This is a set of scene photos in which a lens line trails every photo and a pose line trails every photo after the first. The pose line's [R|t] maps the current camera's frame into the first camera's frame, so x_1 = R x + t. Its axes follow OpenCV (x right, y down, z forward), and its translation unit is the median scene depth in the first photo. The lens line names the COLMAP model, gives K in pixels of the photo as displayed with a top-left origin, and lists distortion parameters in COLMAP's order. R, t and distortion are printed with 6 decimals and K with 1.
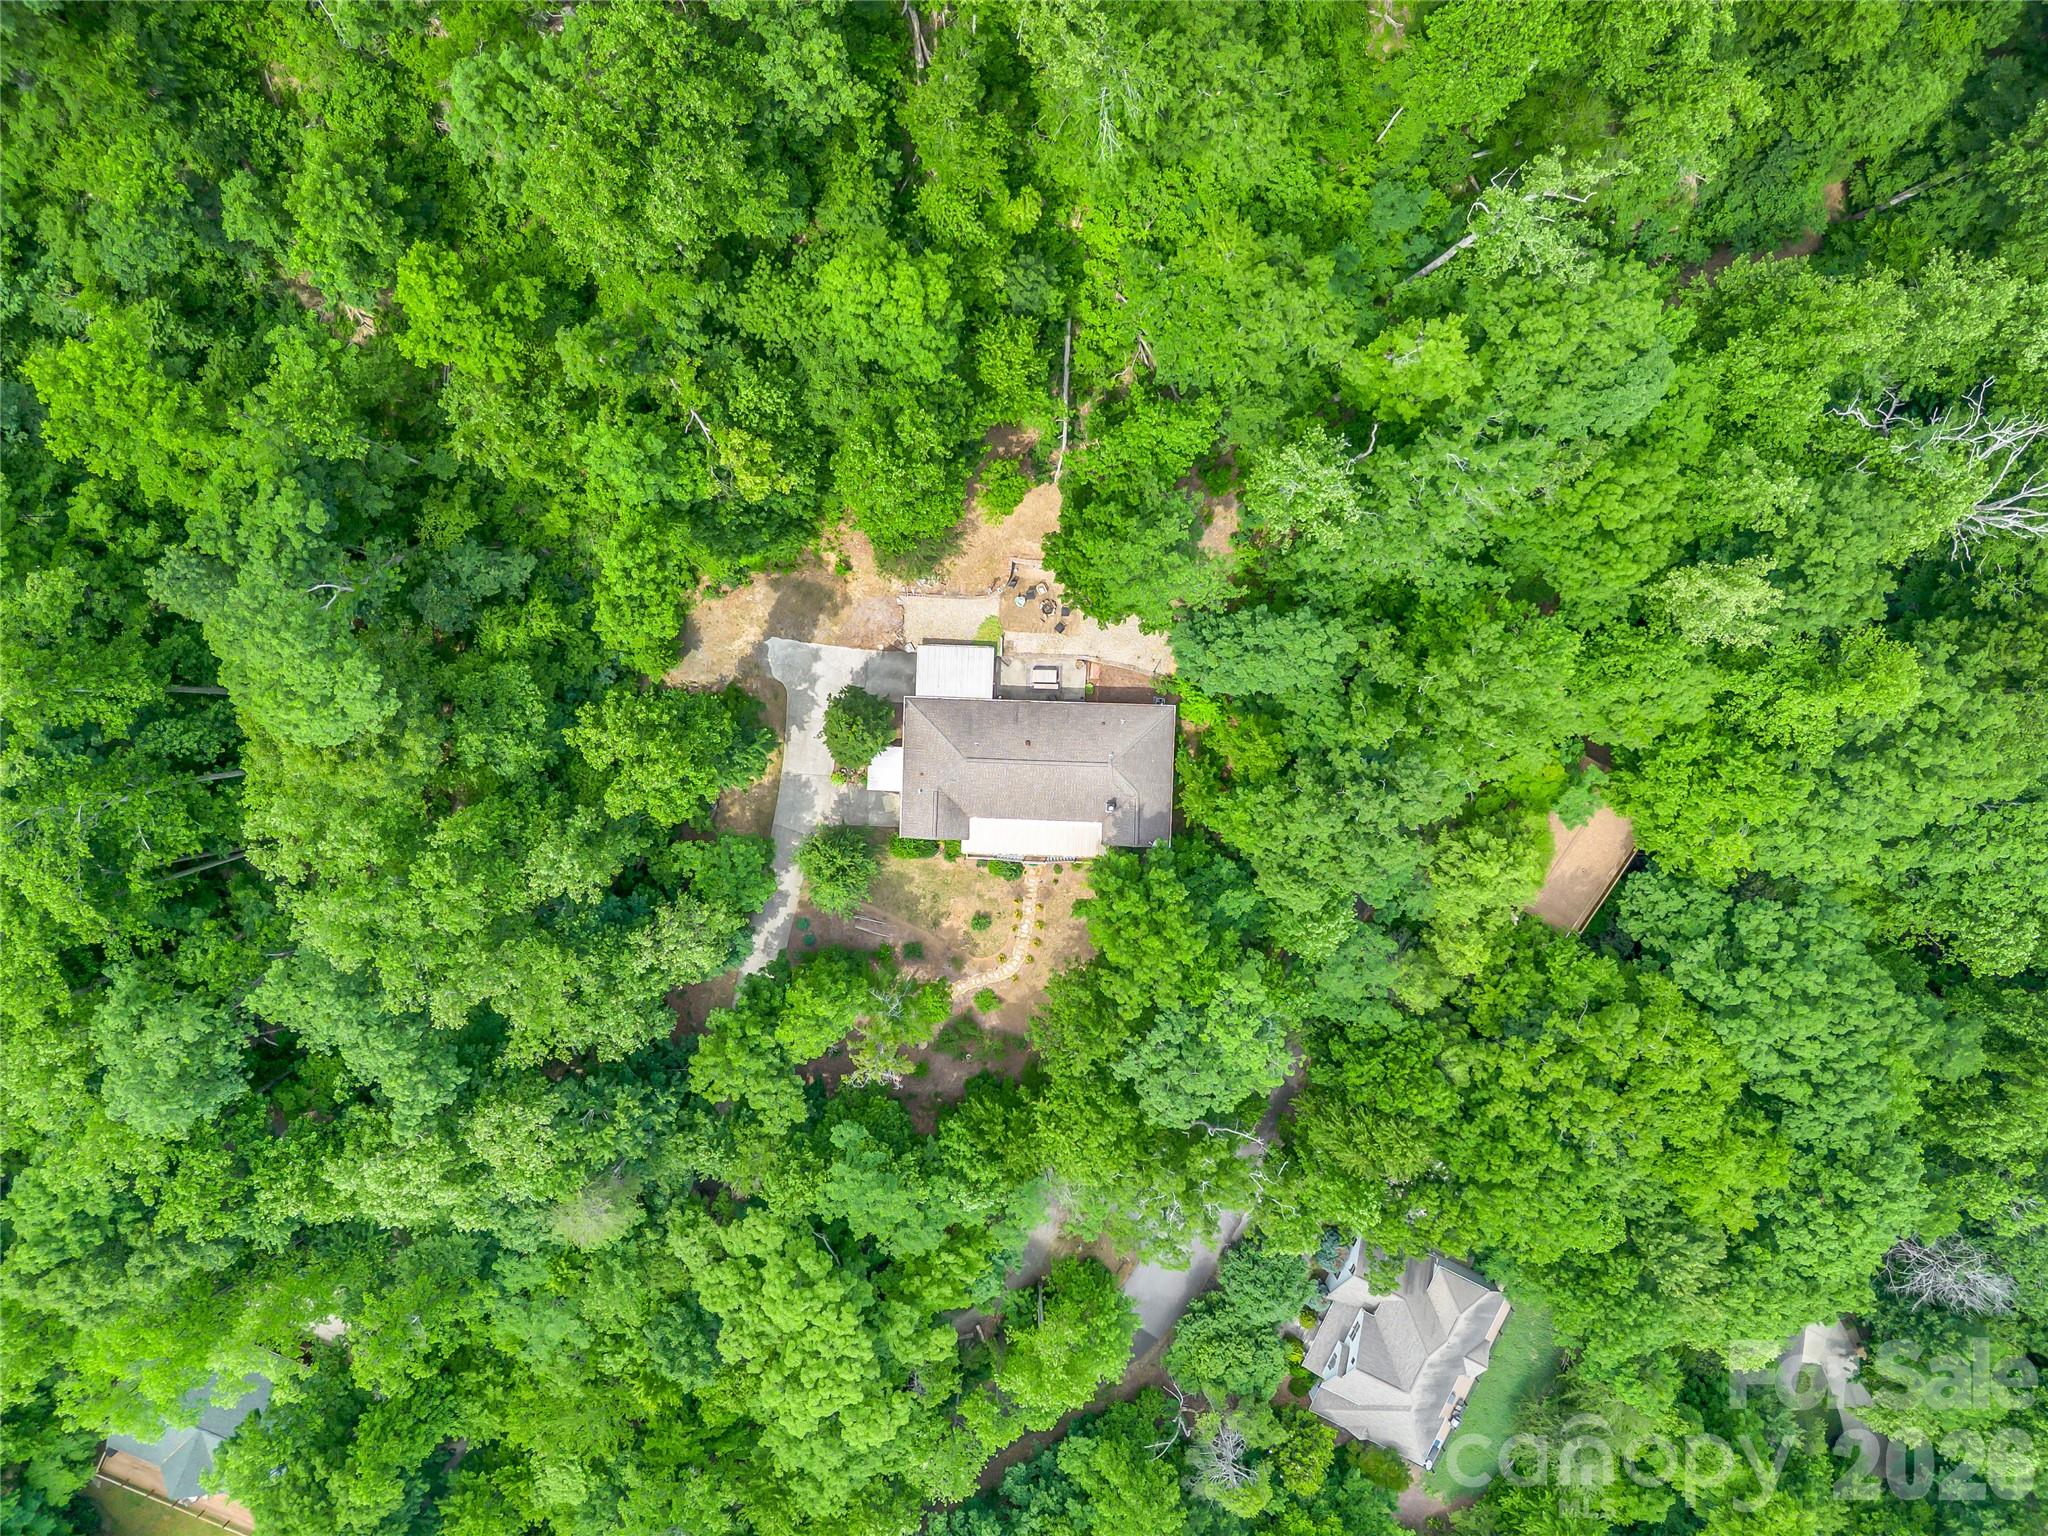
lens RADIAL K [[1432.1, 0, 1024.0], [0, 1432.1, 768.0], [0, 0, 1]] dist [-0.000021, -0.000039]
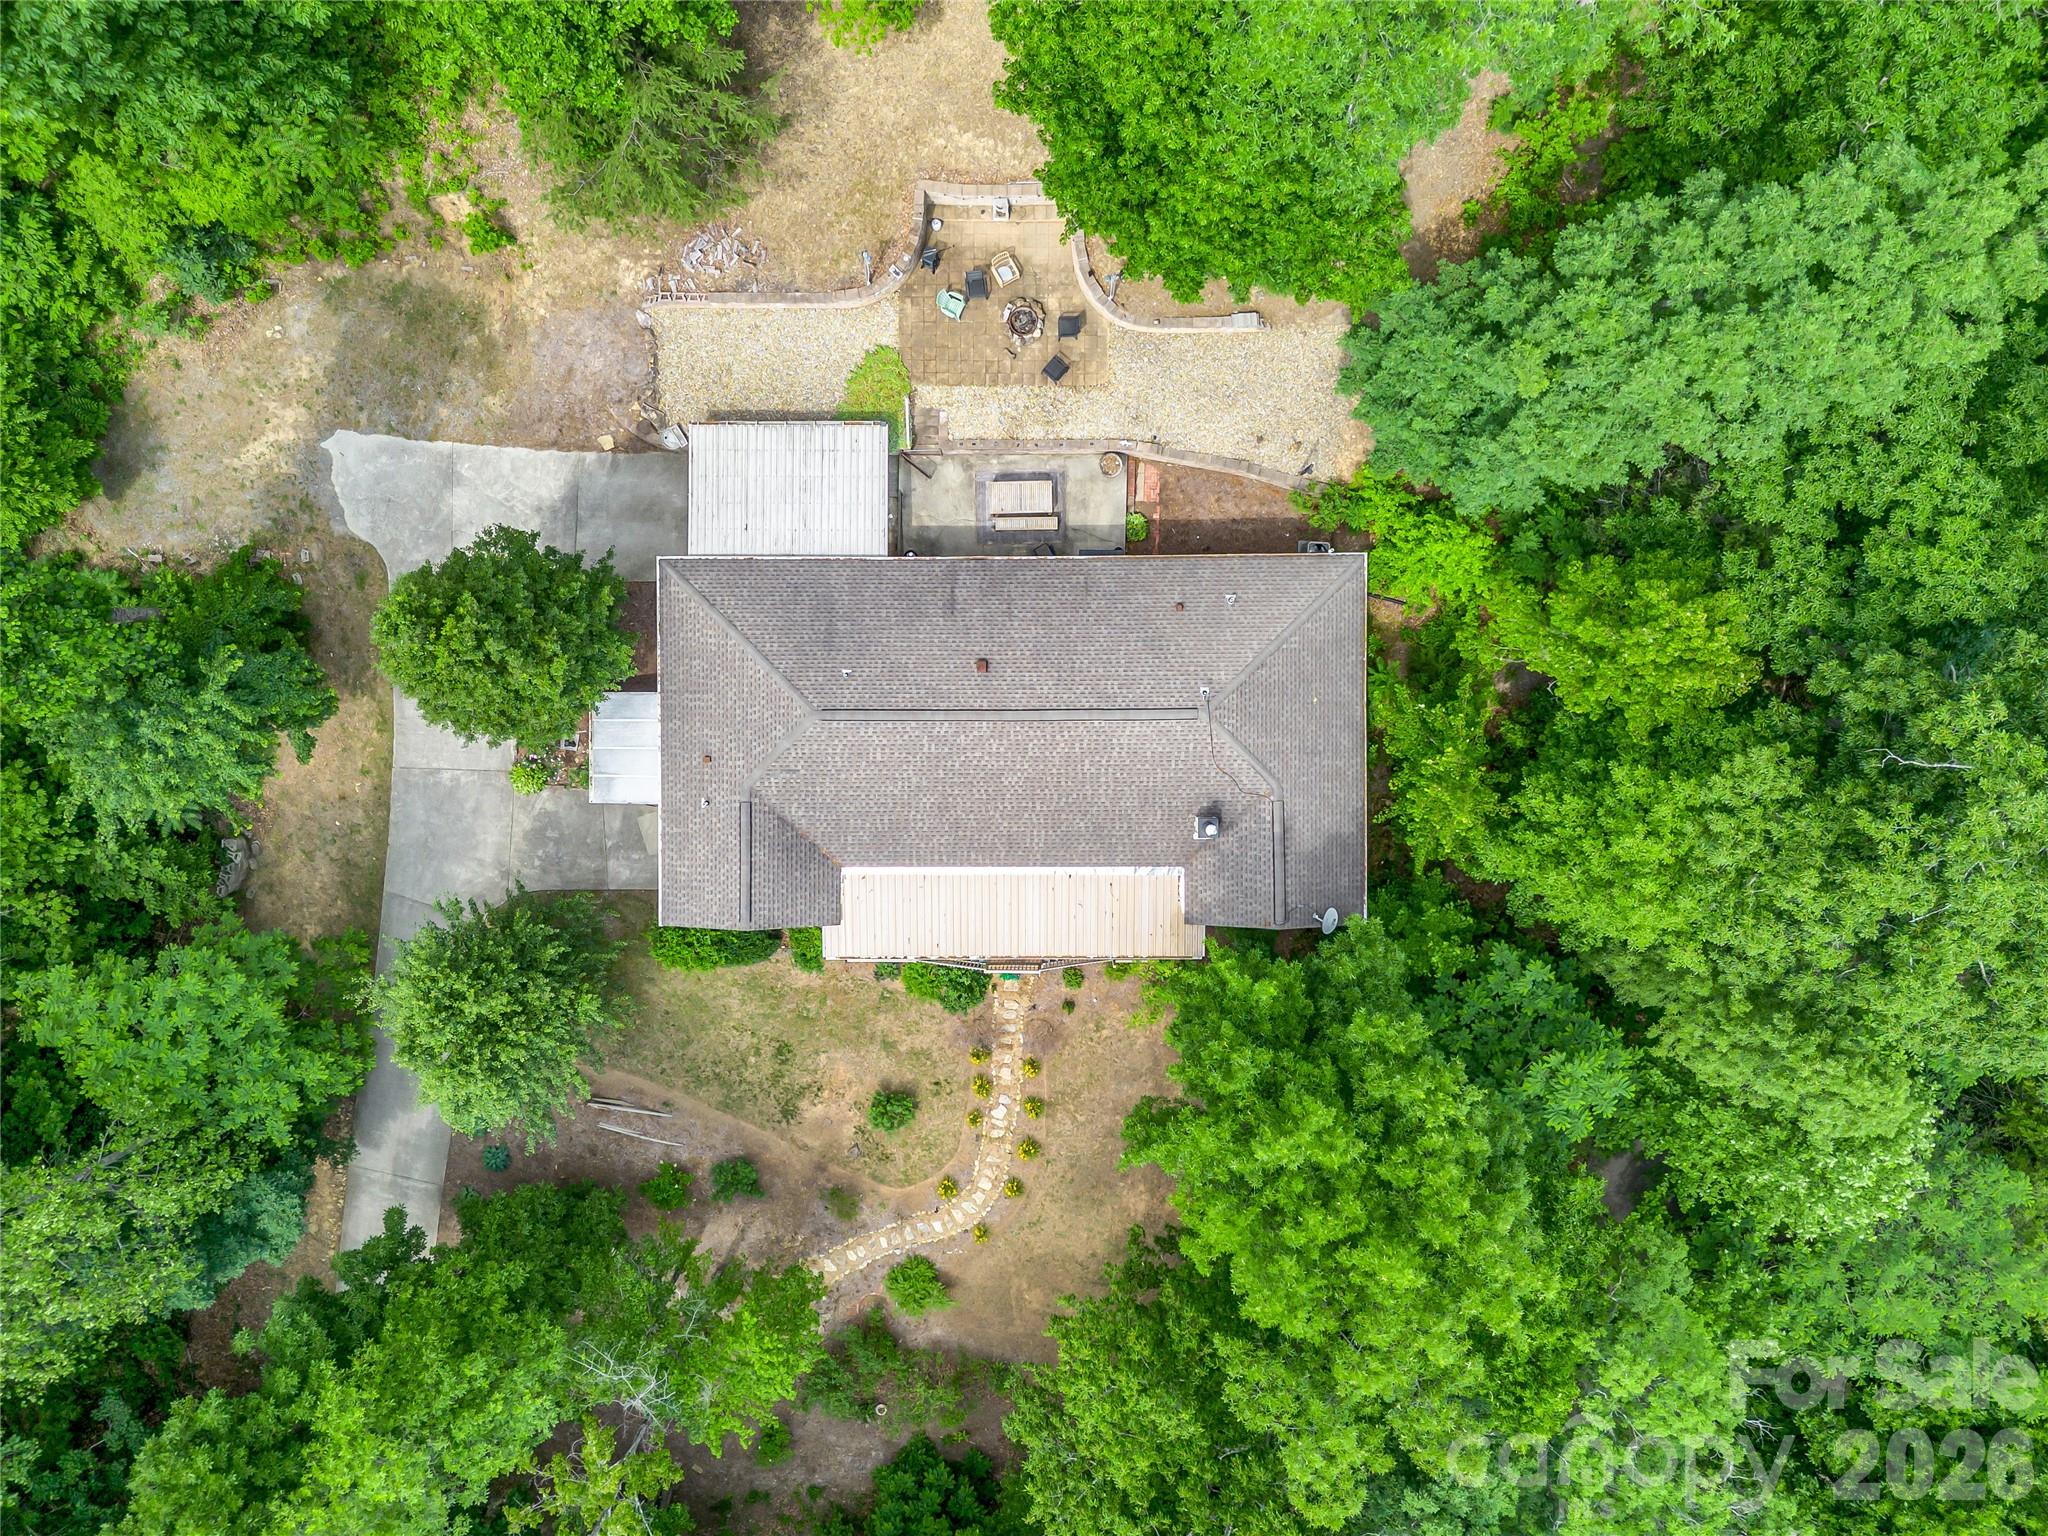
lens RADIAL K [[1432.1, 0, 1024.0], [0, 1432.1, 768.0], [0, 0, 1]] dist [-0.000021, -0.000039]
pose [[0.999305, -0.037280, -0.000496, 0.012568], [0.037283, 0.999264, 0.008993, 0.006377], [0.000161, -0.009005, 0.999959, 0.611243]]
